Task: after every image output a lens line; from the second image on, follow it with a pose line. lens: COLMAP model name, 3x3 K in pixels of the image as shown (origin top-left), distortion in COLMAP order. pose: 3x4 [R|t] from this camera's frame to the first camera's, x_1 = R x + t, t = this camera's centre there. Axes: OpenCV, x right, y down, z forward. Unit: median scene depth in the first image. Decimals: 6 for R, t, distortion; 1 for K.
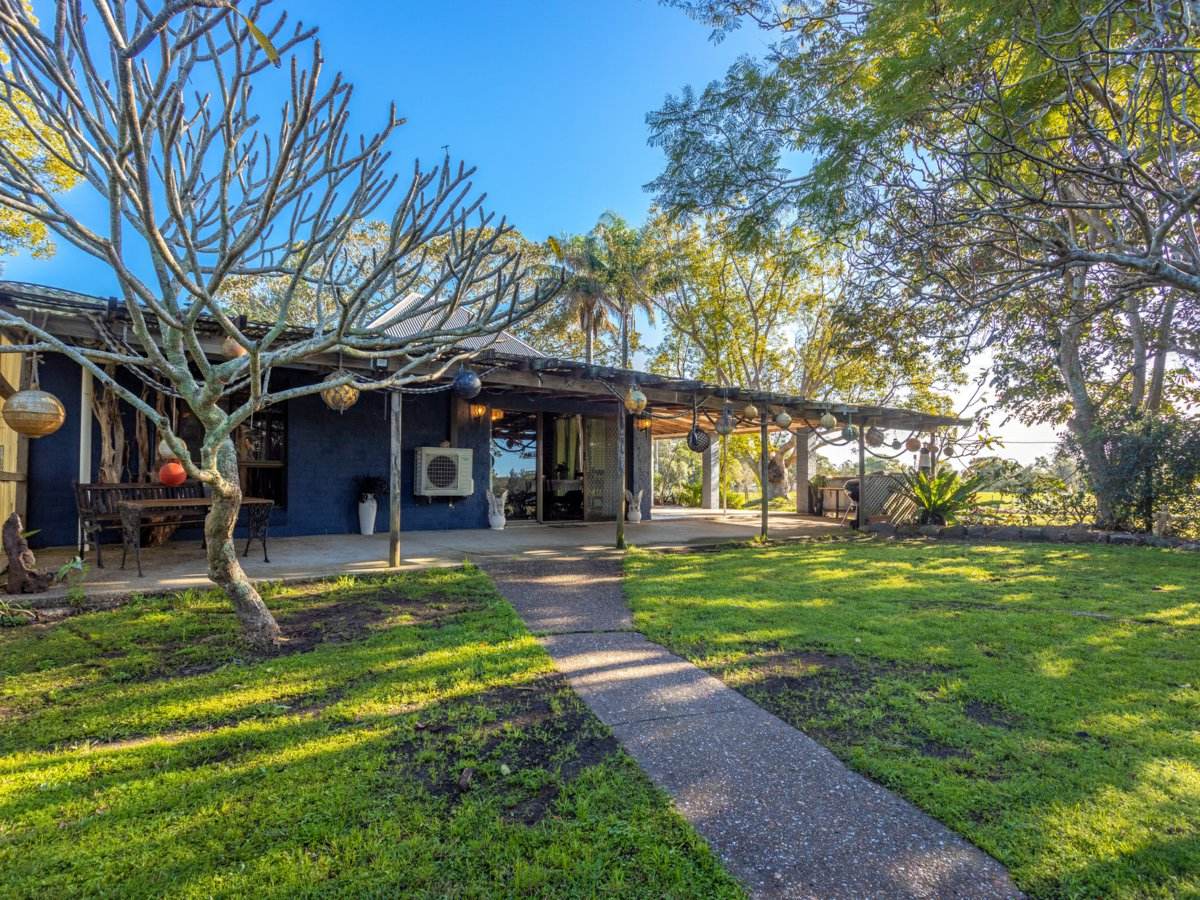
lens RADIAL K [[687.0, 0, 602.6], [0, 687.0, 457.7], [0, 0, 1]] dist [-0.001360, -0.000137]
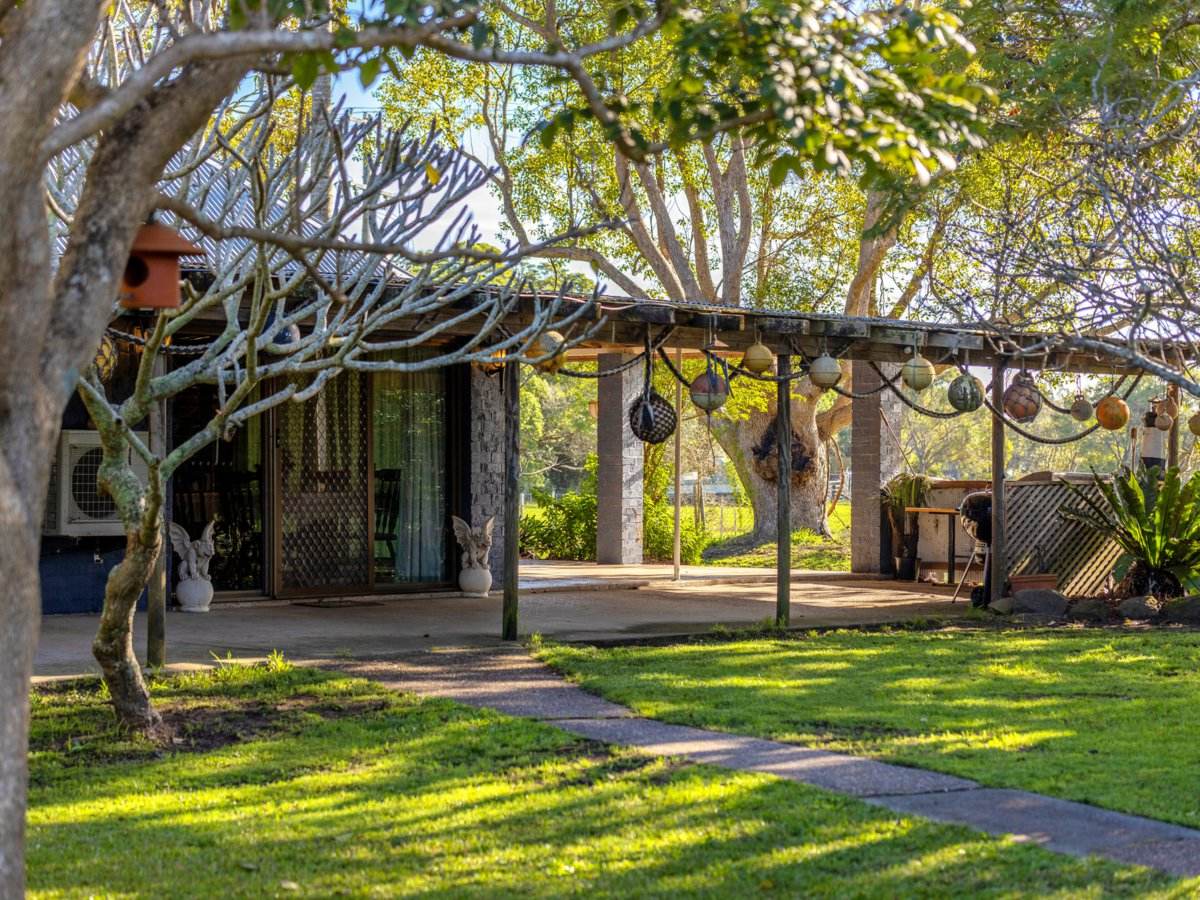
lens RADIAL K [[2358.8, 0, 600.0], [0, 2358.8, 450.0], [0, 0, 1]] dist [0.010287, 0.166341]
pose [[0.985851, 0.000960, 0.167624, -0.114373], [-0.004981, 0.999710, 0.023567, -0.027693], [-0.167552, -0.024069, 0.985569, -0.404035]]
